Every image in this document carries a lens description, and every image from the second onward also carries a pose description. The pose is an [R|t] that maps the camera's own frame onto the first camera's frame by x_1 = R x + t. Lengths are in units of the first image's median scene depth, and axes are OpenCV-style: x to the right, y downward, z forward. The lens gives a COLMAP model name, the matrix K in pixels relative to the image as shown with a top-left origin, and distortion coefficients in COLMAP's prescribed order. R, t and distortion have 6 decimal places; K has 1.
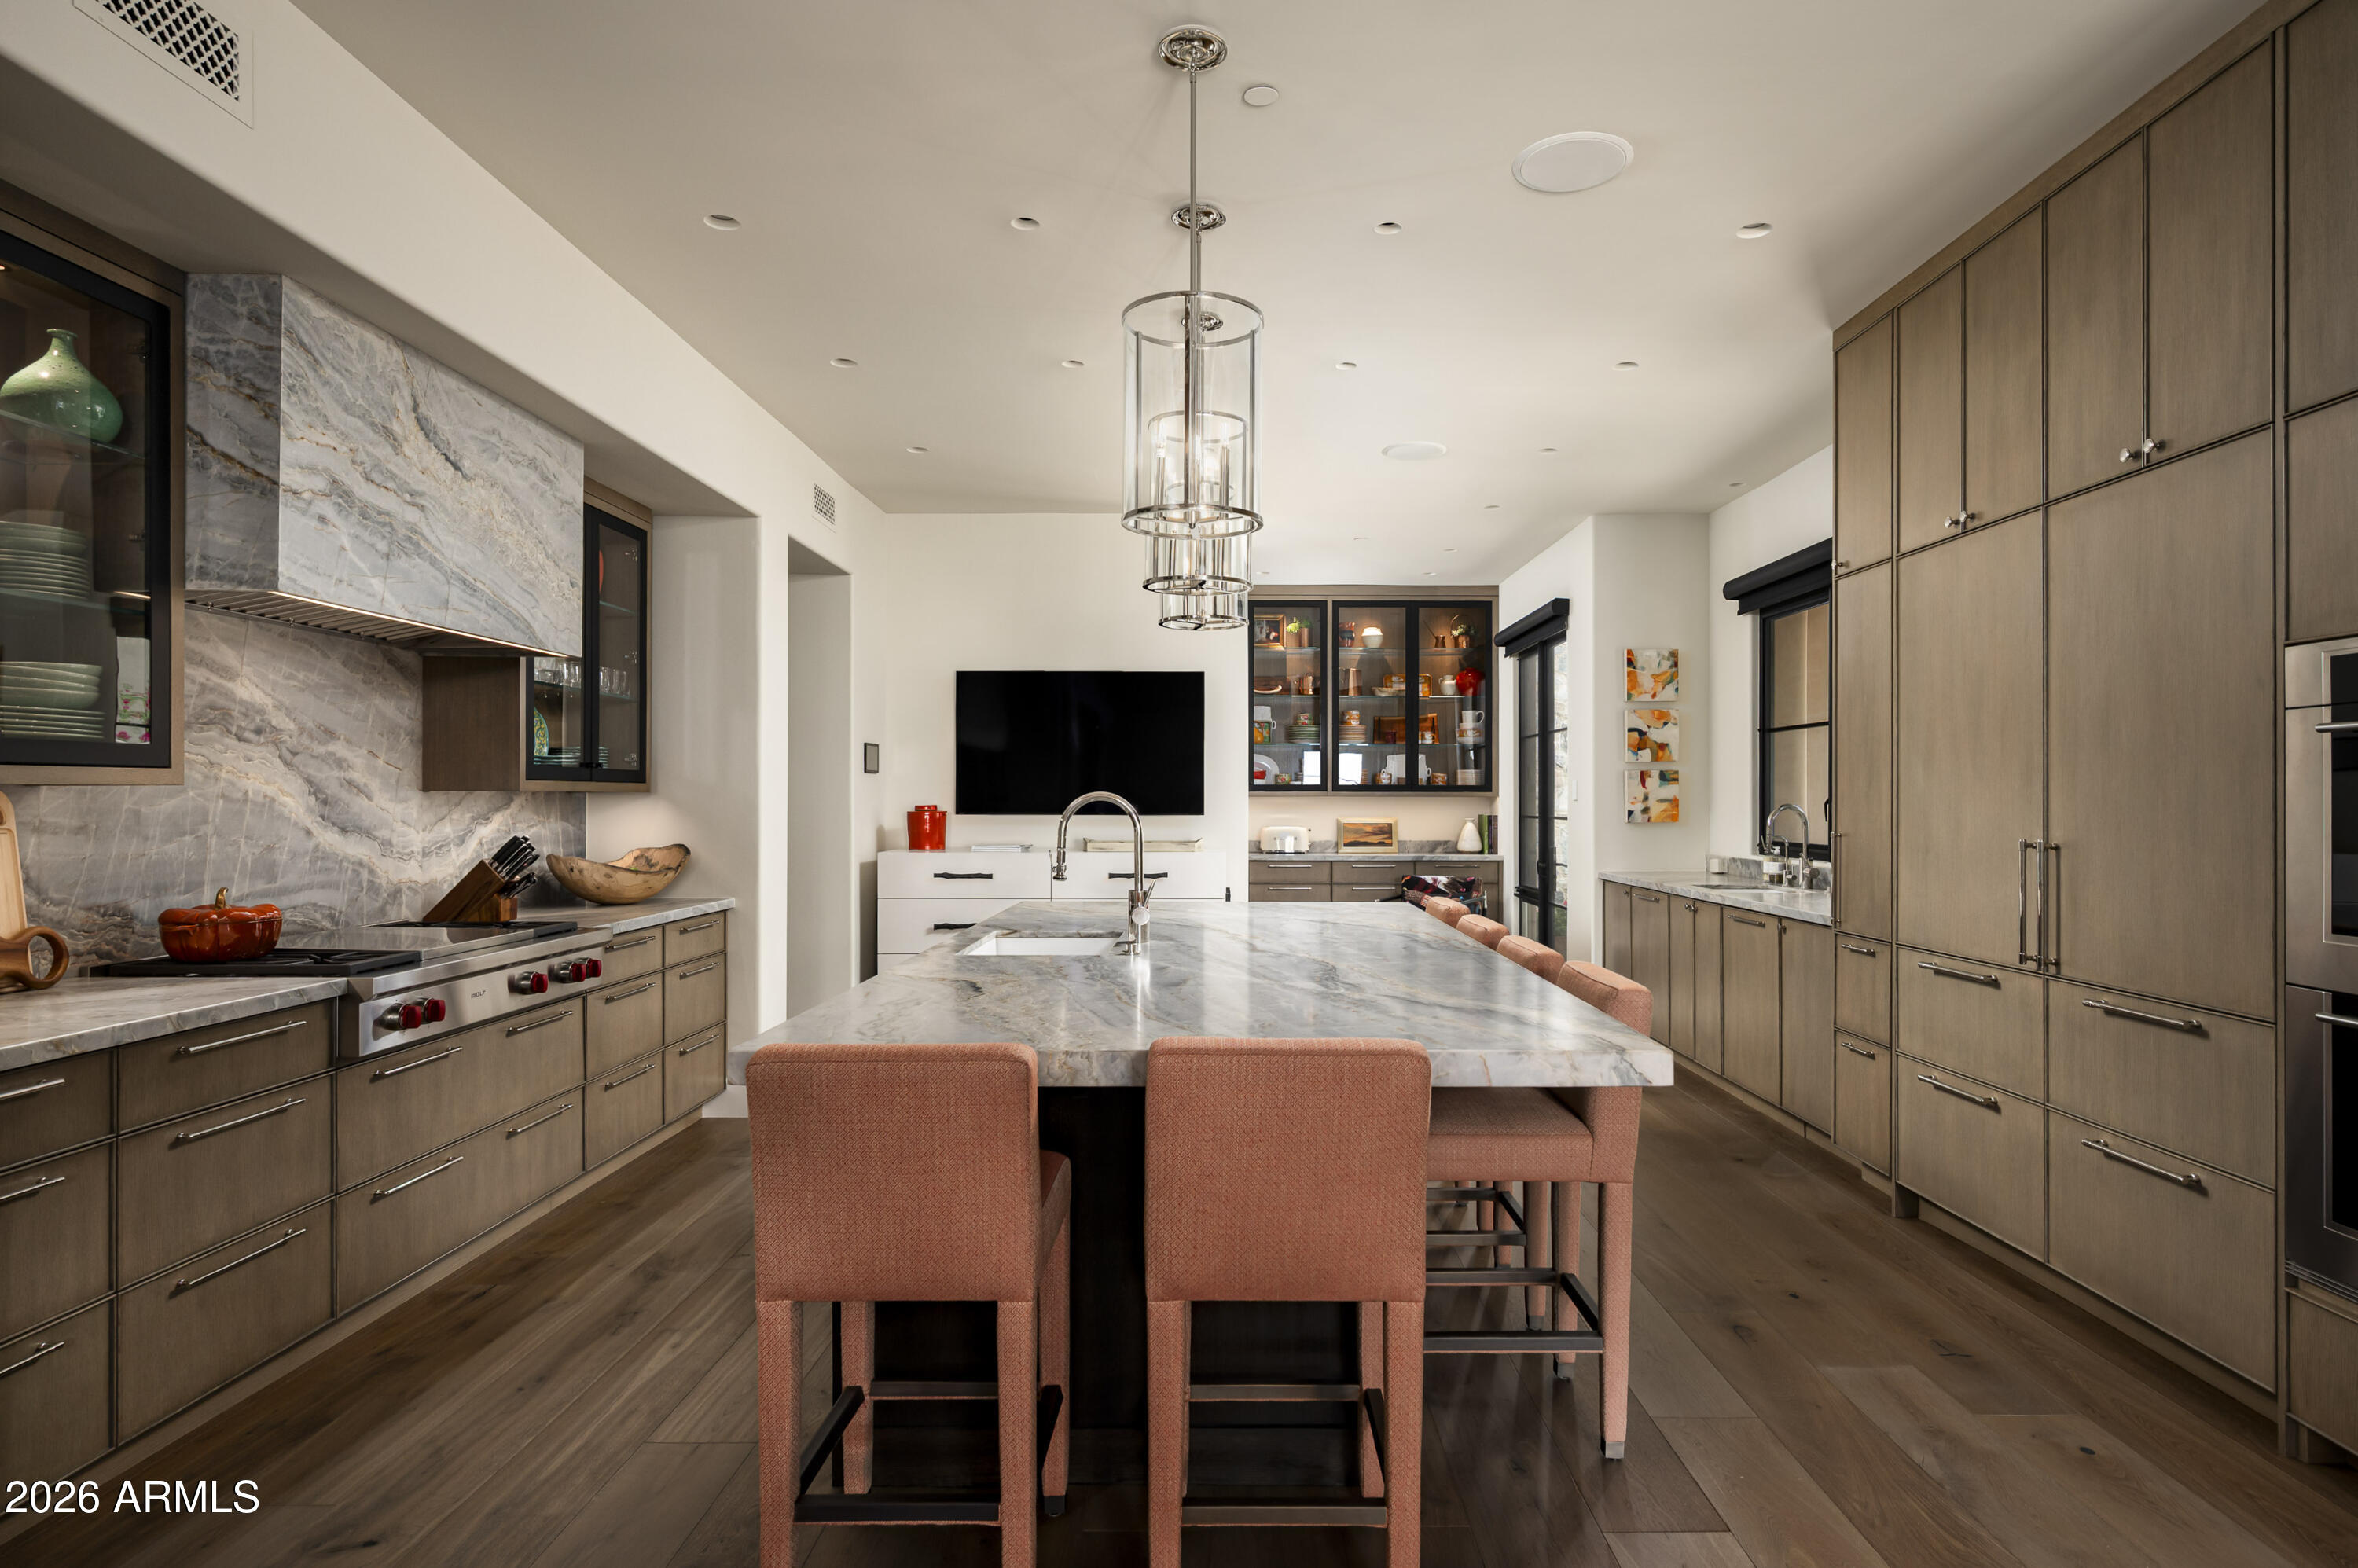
lens RADIAL K [[1292.1, 0, 1238.6], [0, 1292.1, 799.2], [0, 0, 1]] dist [-0.002779, -0.000950]
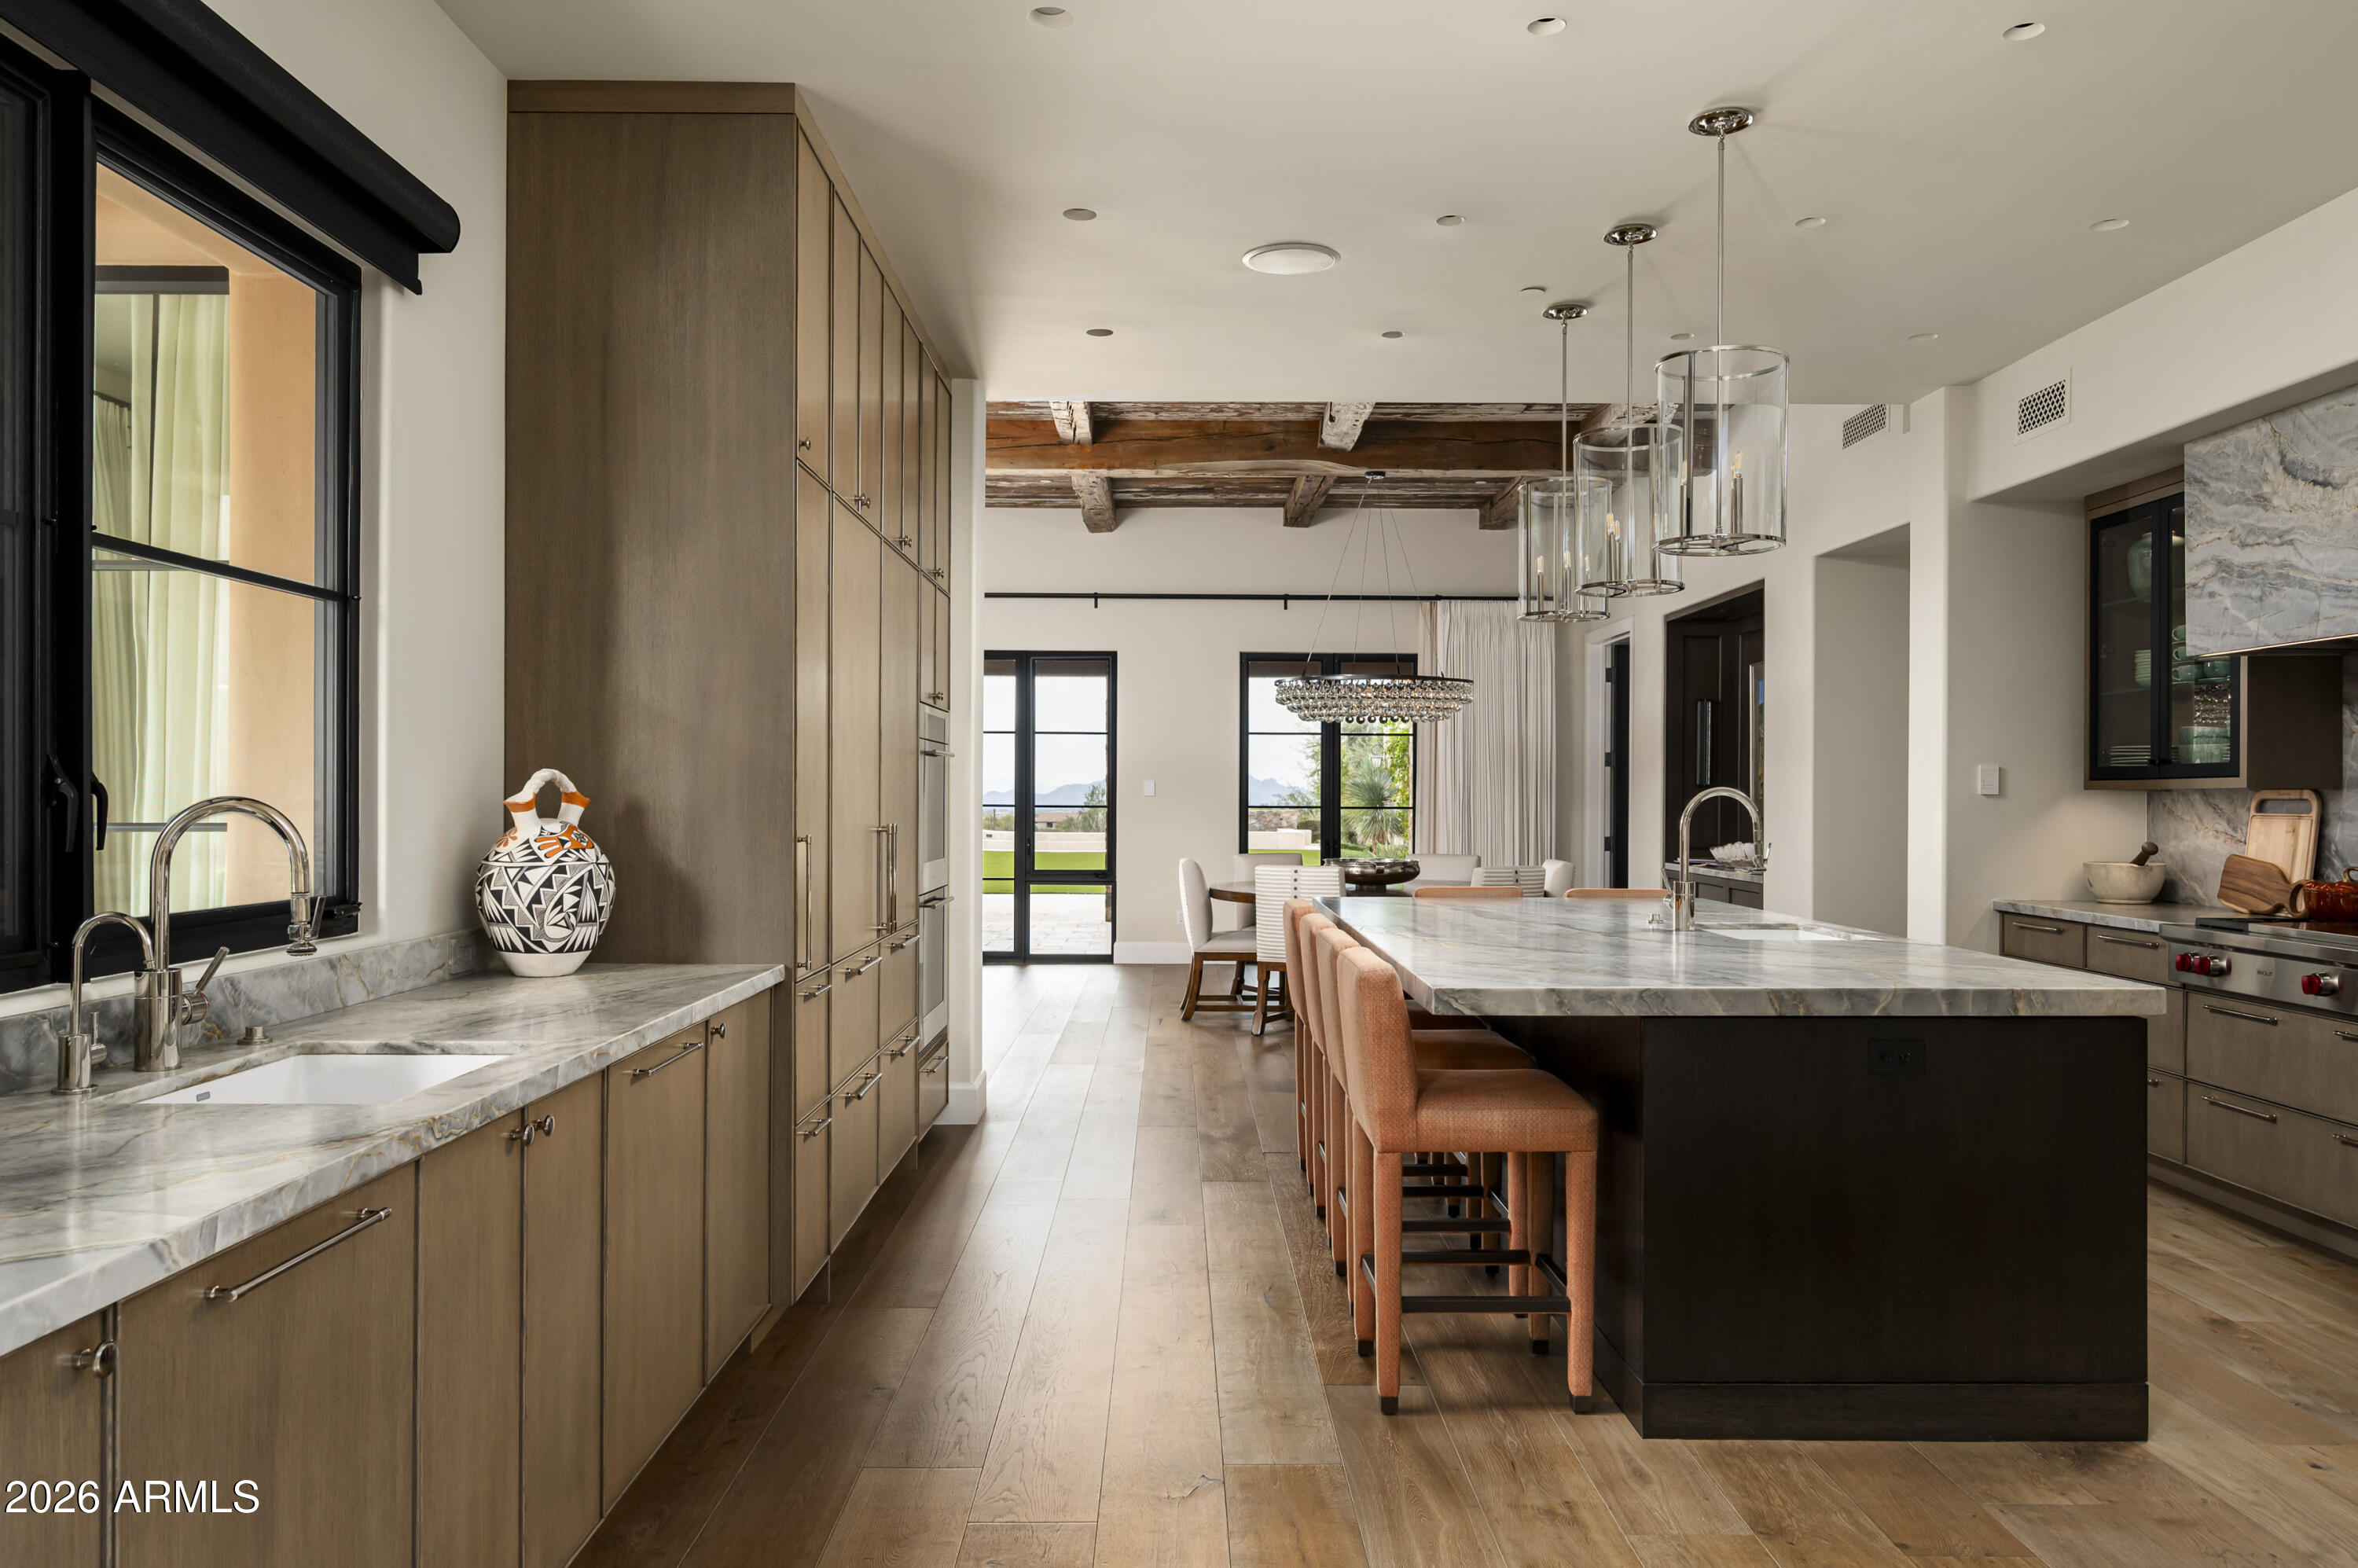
lens RADIAL K [[1679.7, 0, 1181.1], [0, 1679.7, 794.8], [0, 0, 1]] dist [-0.001629, -0.003558]
pose [[-0.999995, -0.002396, 0.002175, 0.337989], [-0.002399, 0.999996, -0.001389, 0.002011], [-0.002172, -0.001395, -0.999997, 2.435332]]
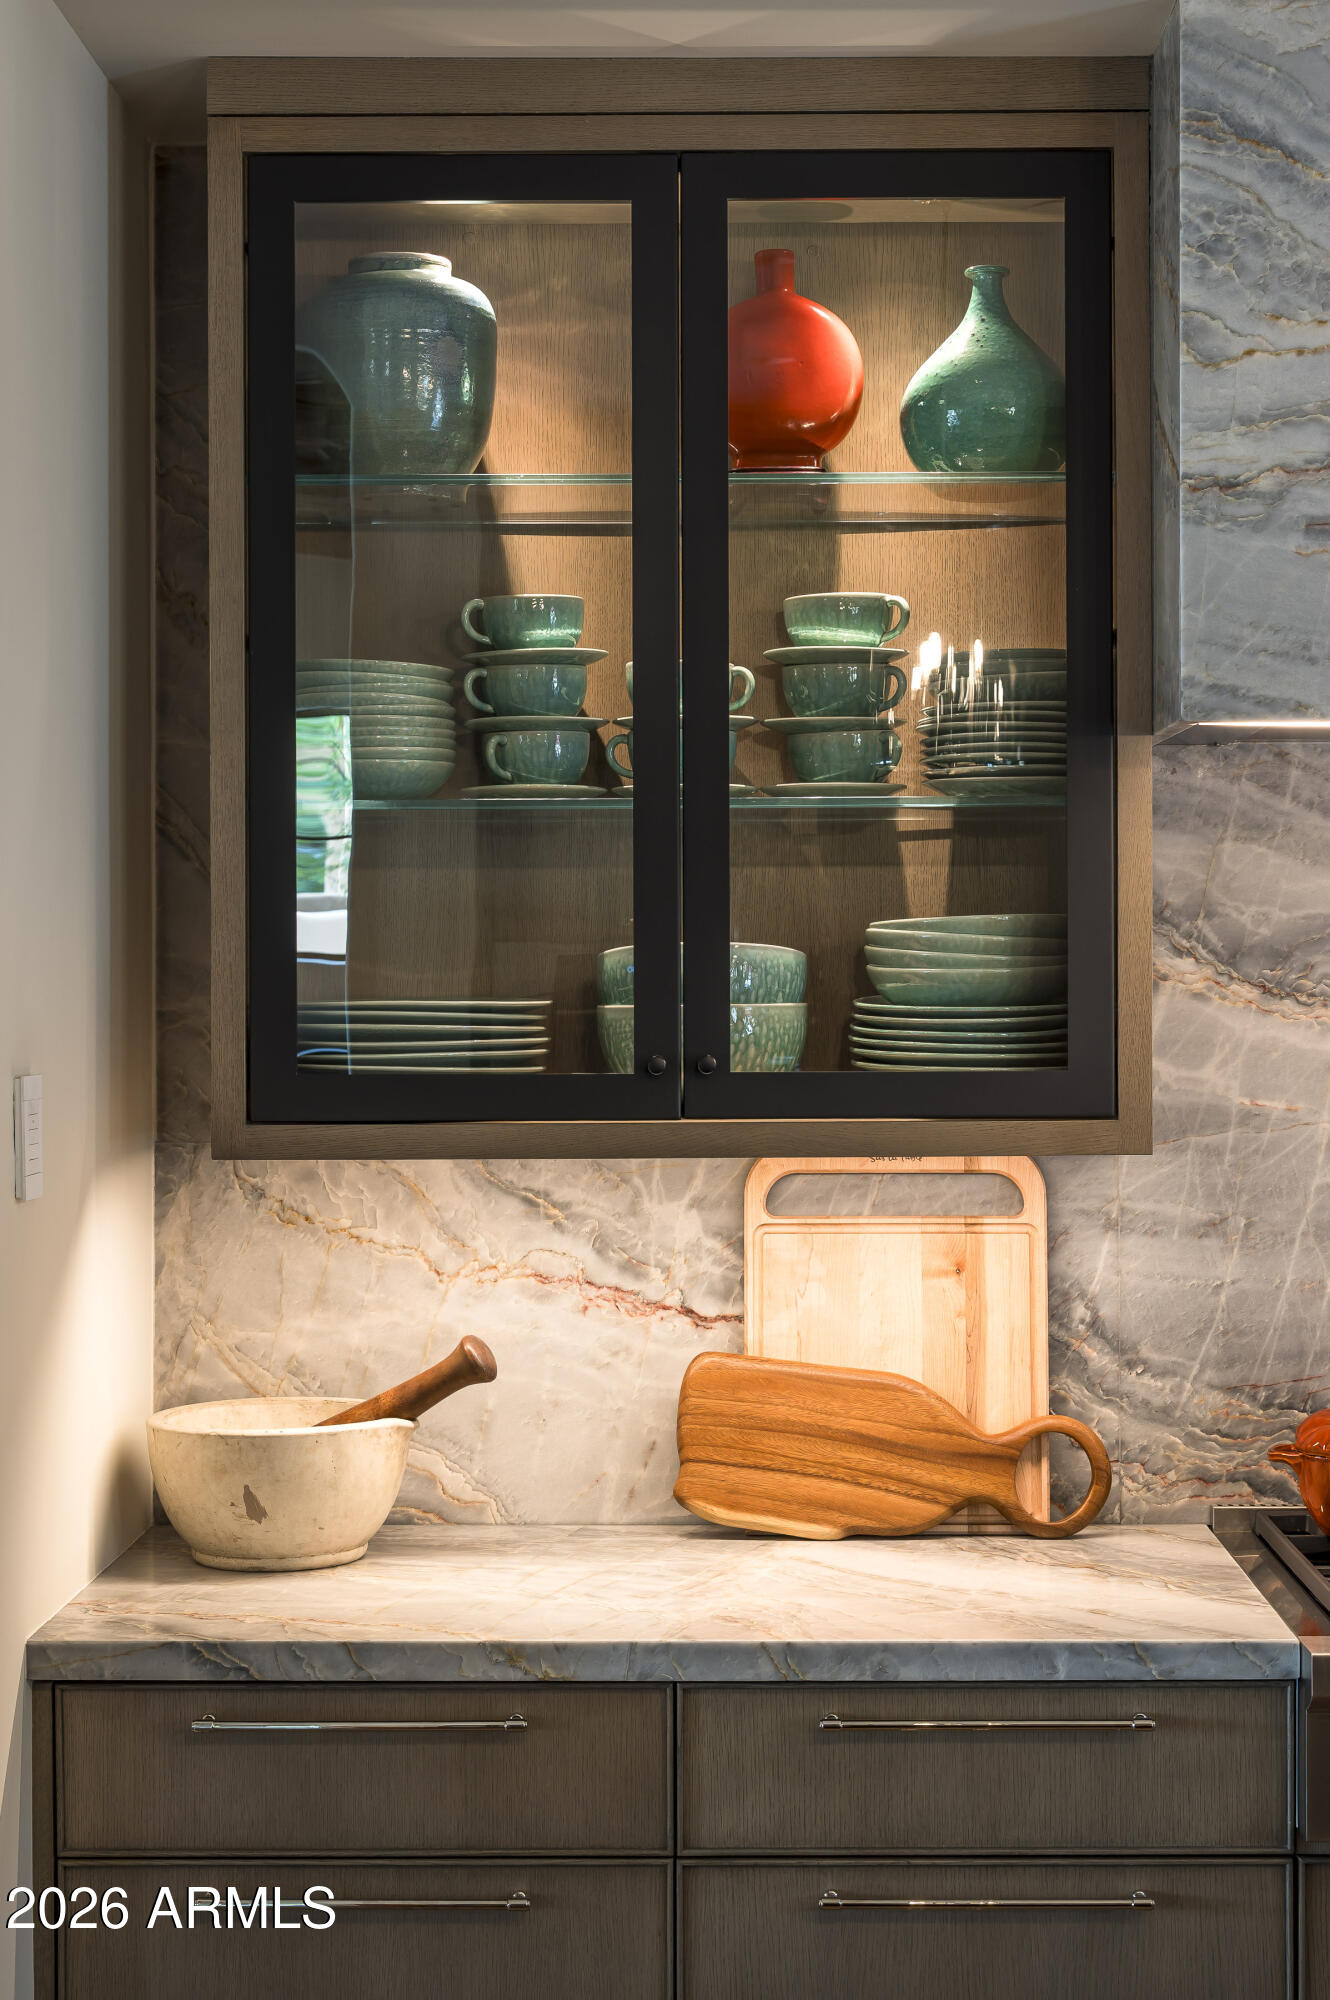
lens RADIAL K [[3203.8, 0, 682.4], [0, 3203.8, 991.8], [0, 0, 1]] dist [-0.044994, 0.000000]
pose [[-0.029332, 0.007722, -0.999540, 0.284172], [0.002642, 0.999967, 0.007648, -0.065862], [0.999566, -0.002416, -0.029352, 0.716984]]
